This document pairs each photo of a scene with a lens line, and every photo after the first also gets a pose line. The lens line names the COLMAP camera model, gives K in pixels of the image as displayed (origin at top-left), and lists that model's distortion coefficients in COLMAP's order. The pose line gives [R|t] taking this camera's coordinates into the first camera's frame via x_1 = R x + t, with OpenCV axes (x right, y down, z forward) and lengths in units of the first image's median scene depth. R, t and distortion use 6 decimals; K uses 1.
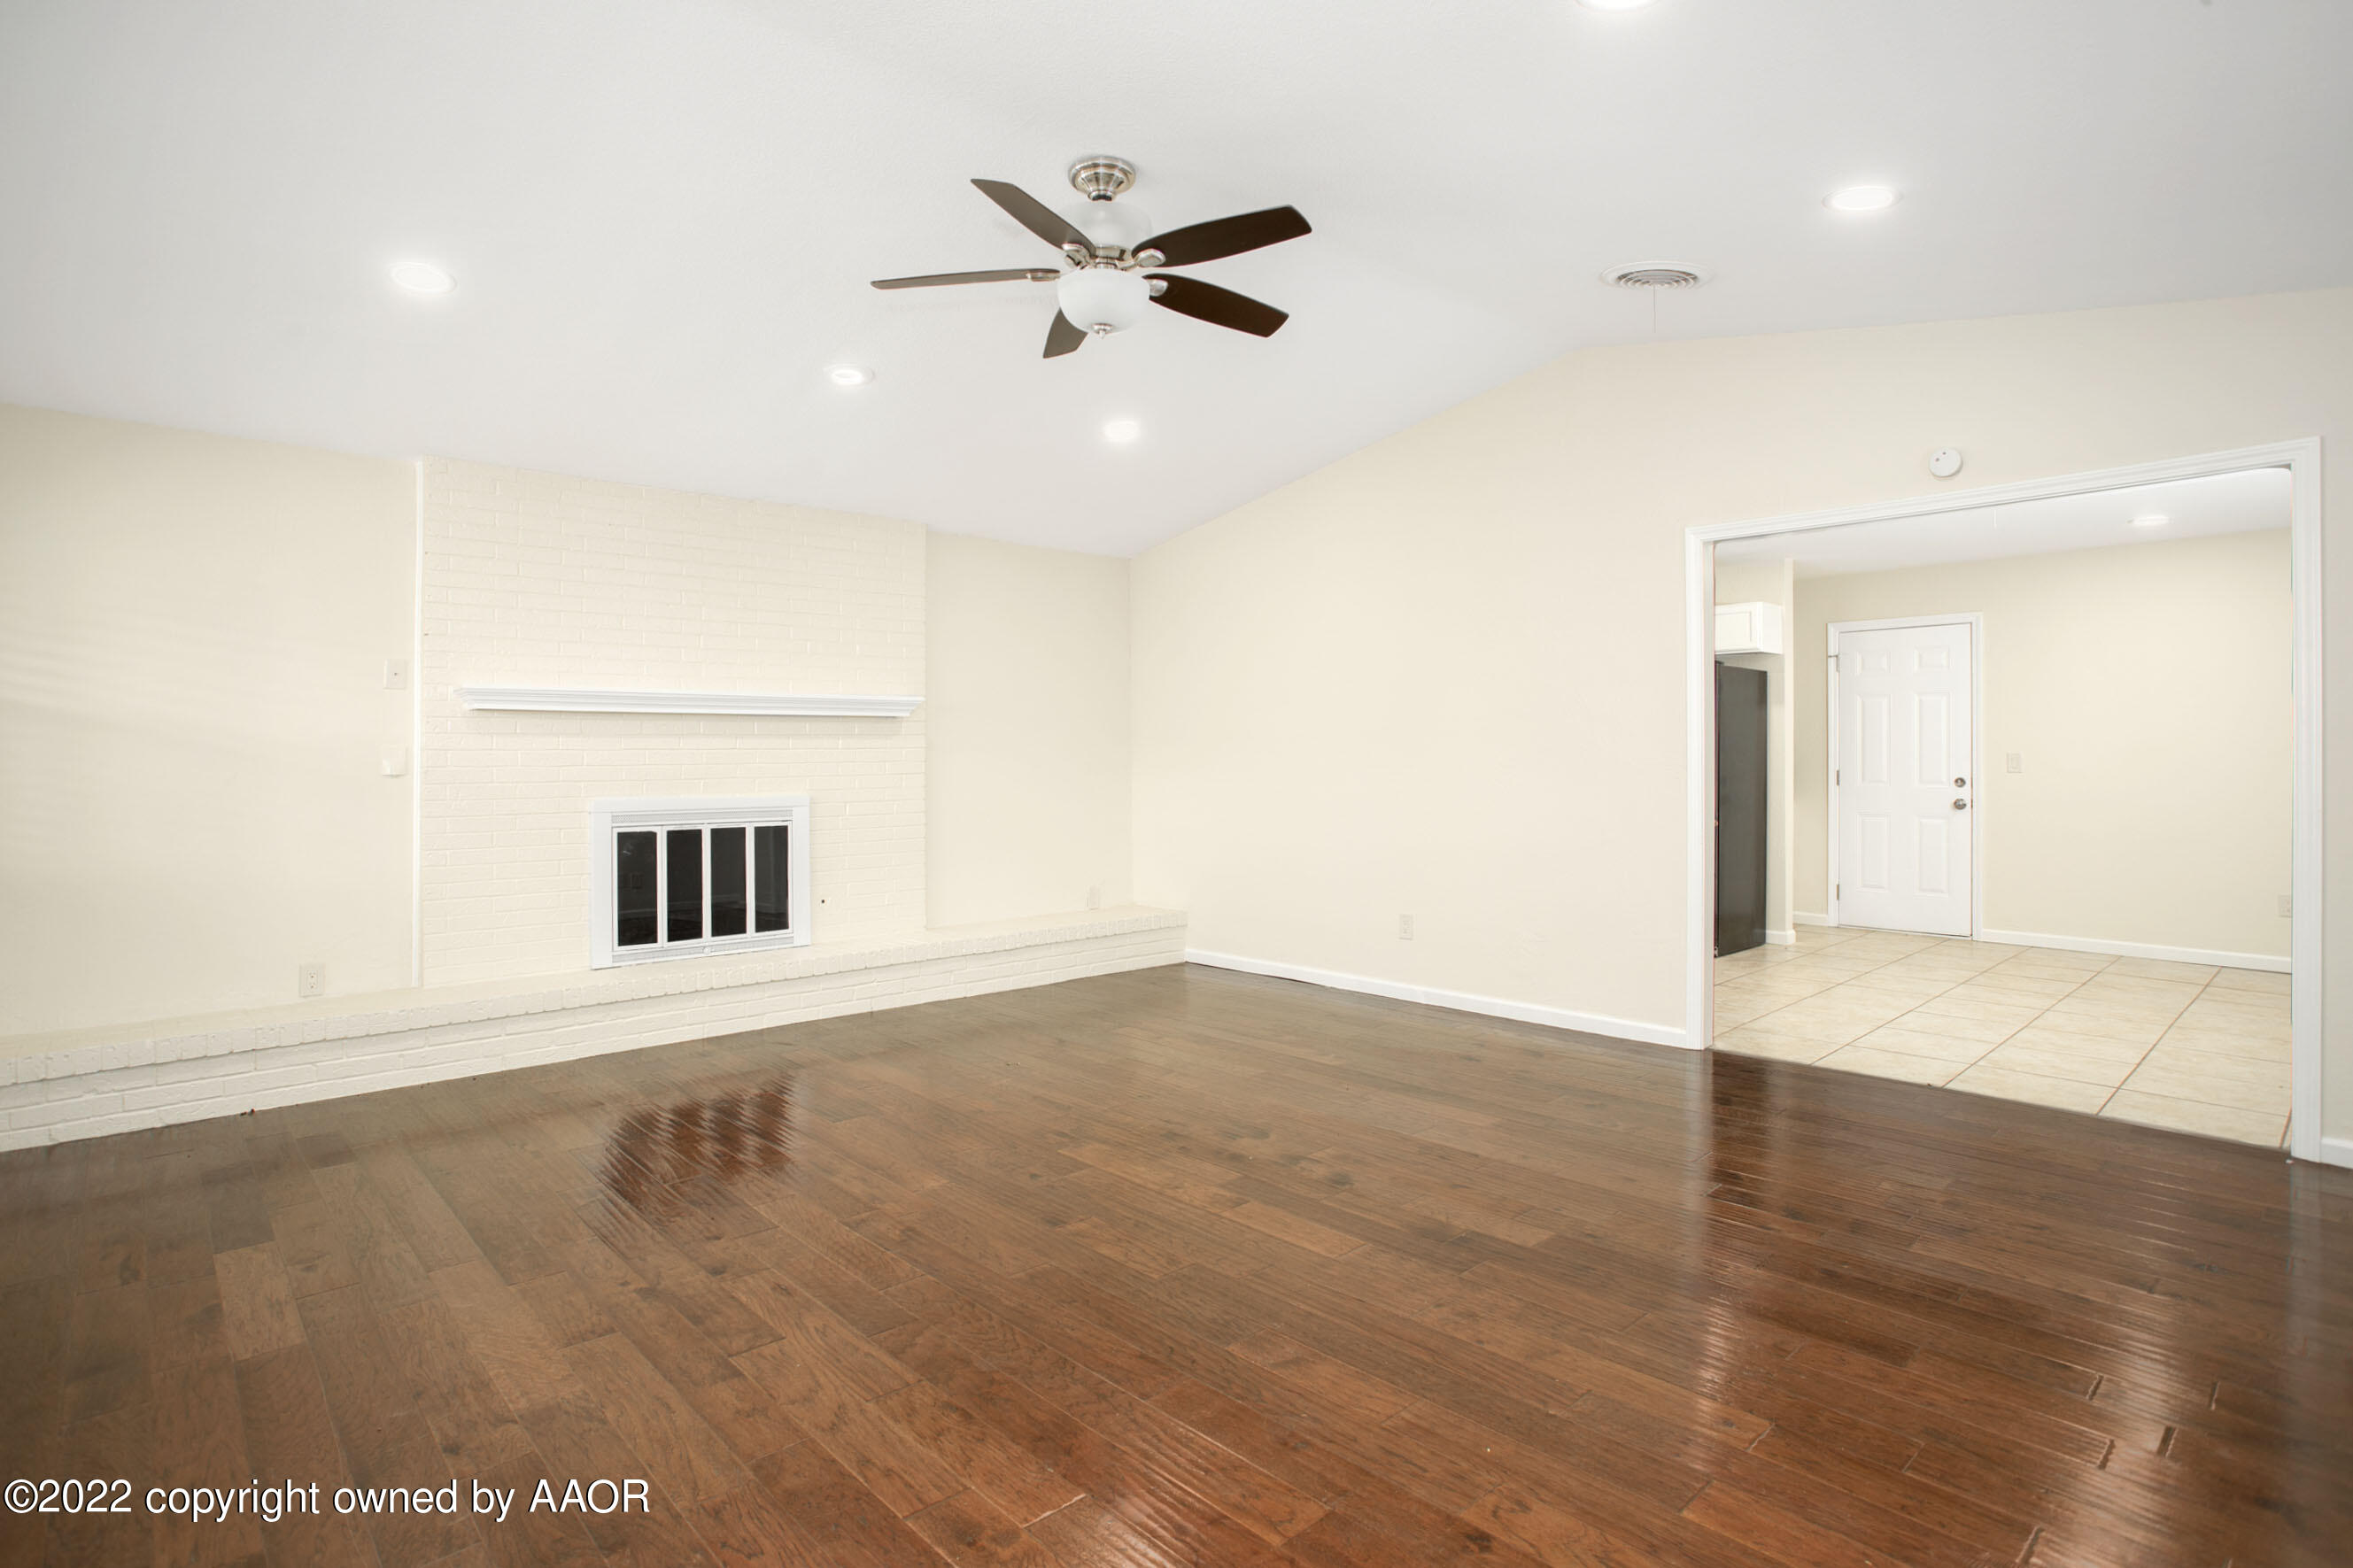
lens RADIAL K [[1191.6, 0, 1175.2], [0, 1191.6, 748.0], [0, 0, 1]] dist [-0.055444, 0.030798]
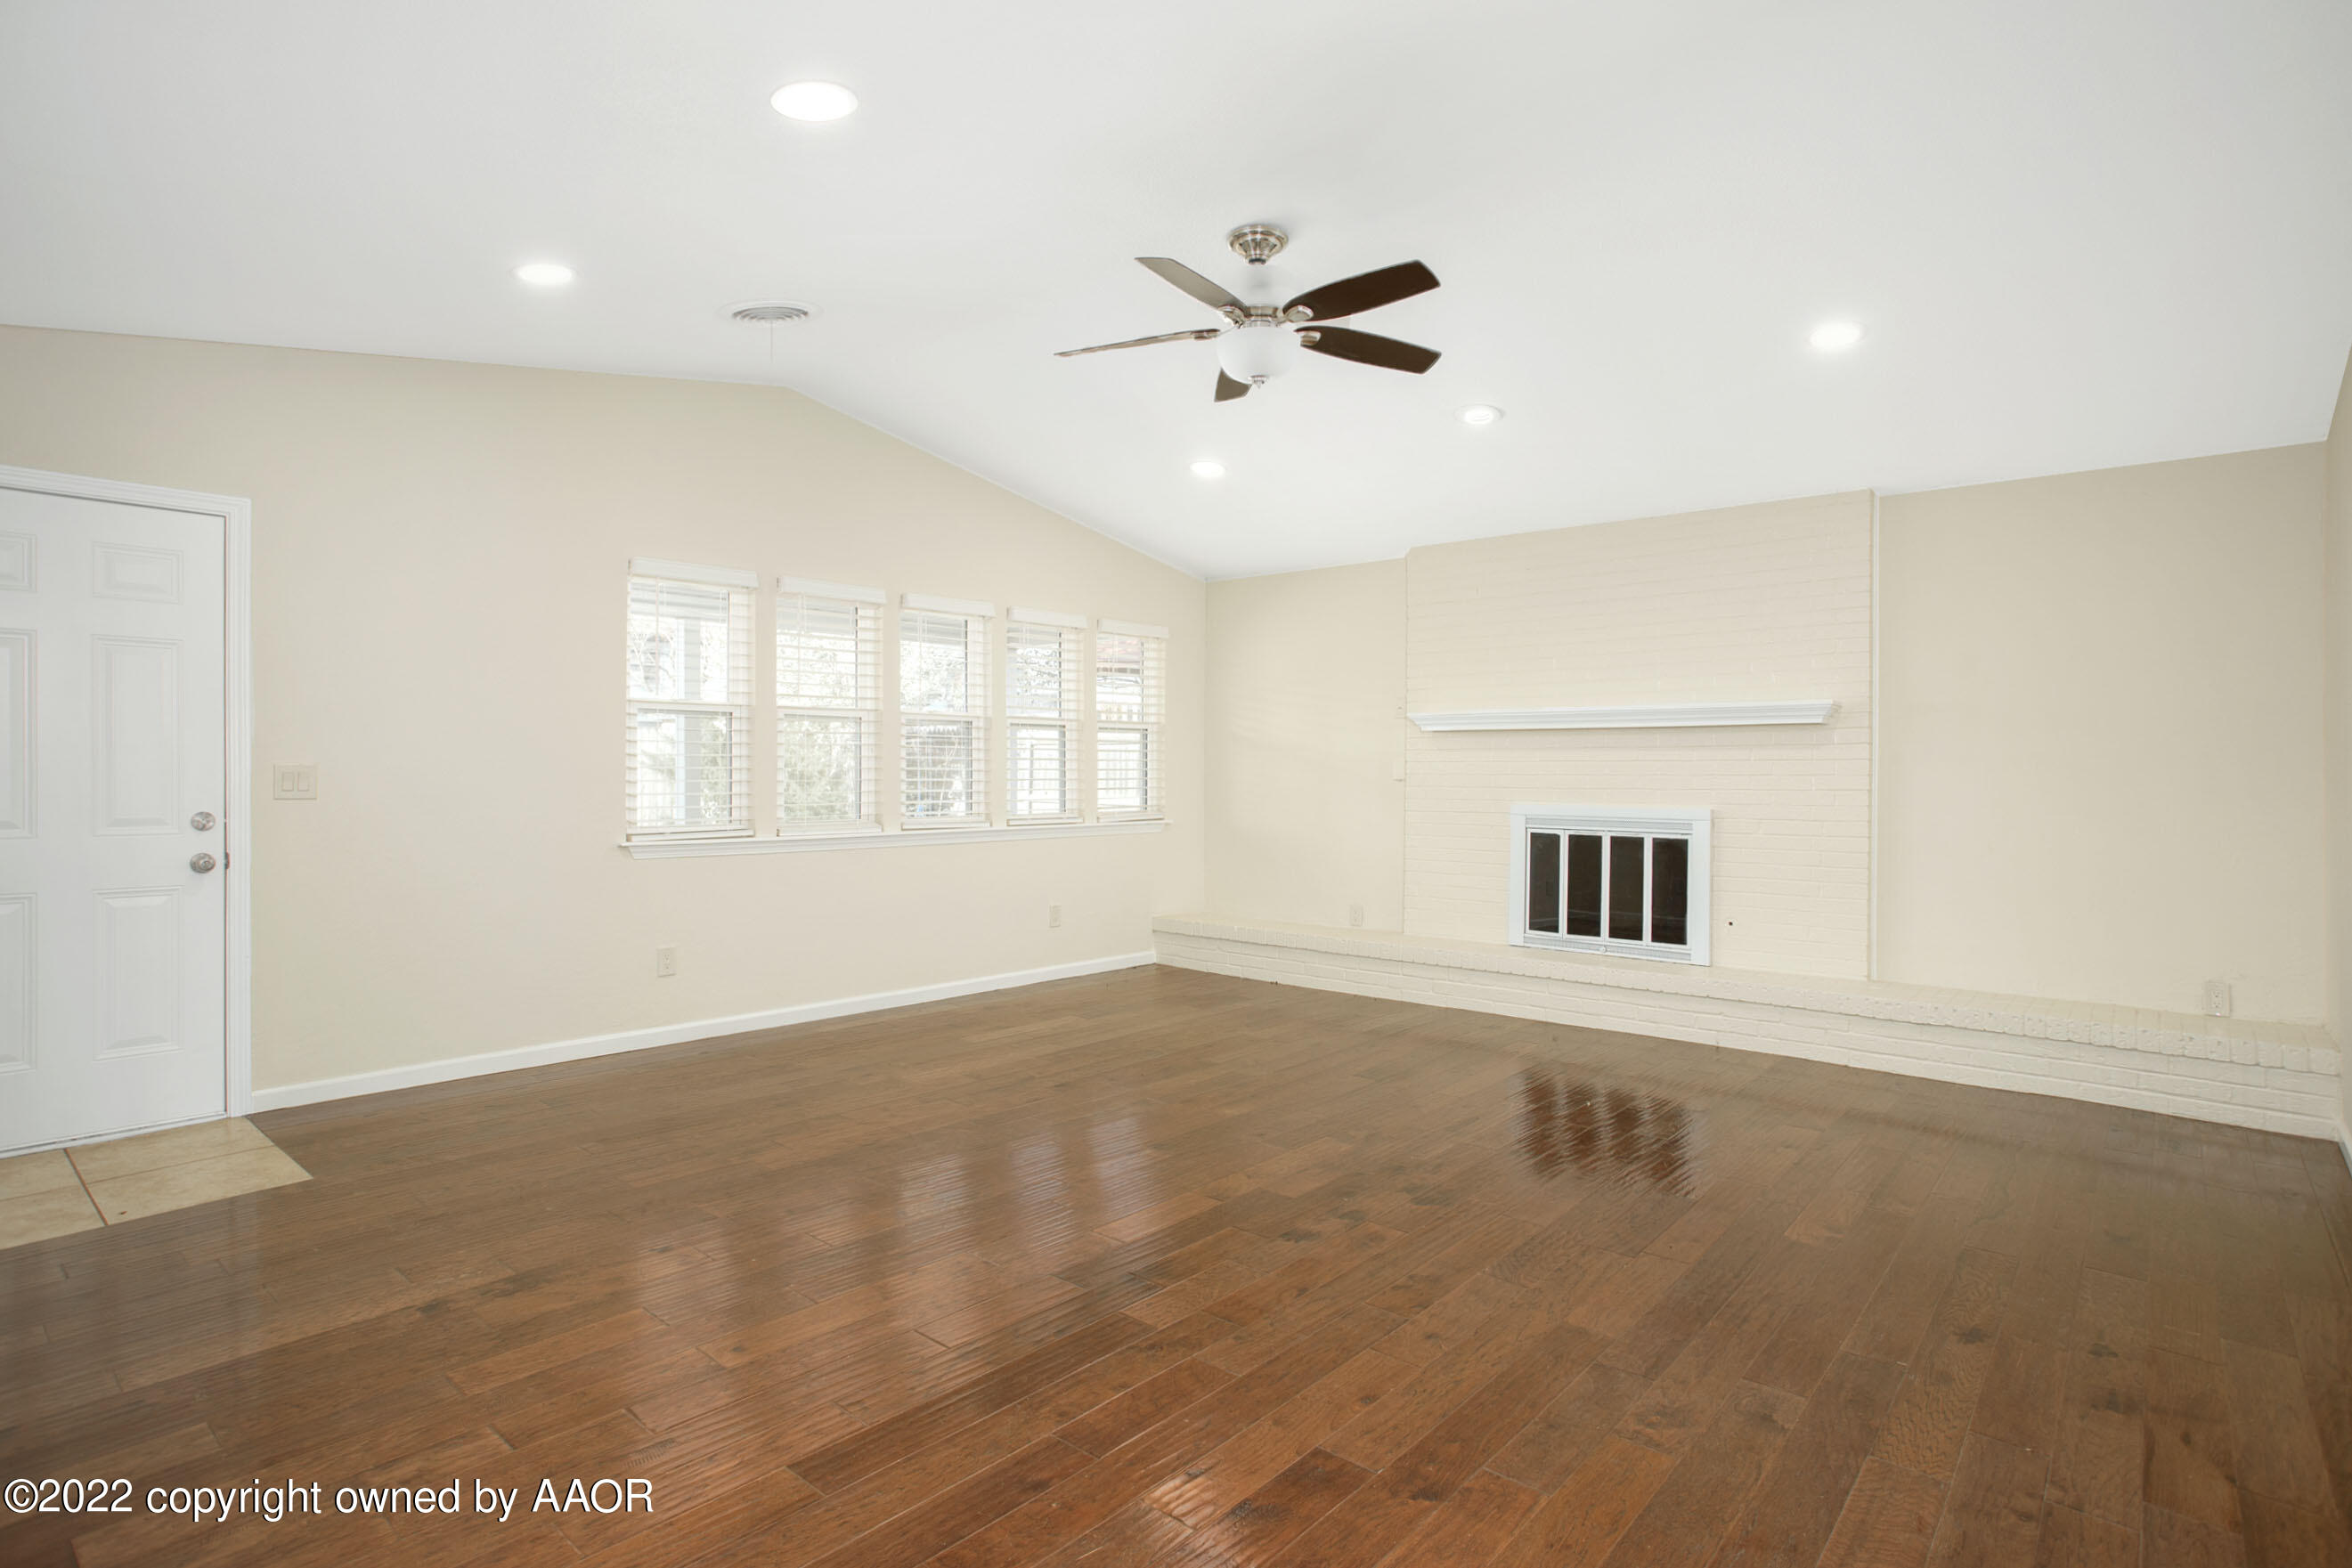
lens RADIAL K [[1233.4, 0, 1180.7], [0, 1233.4, 736.8], [0, 0, 1]] dist [-0.019888, -0.000514]
pose [[0.096371, -0.017981, -0.995183, 0.710345], [0.006032, 0.999829, -0.017481, -0.004632], [0.995327, -0.004318, 0.096463, 0.533337]]
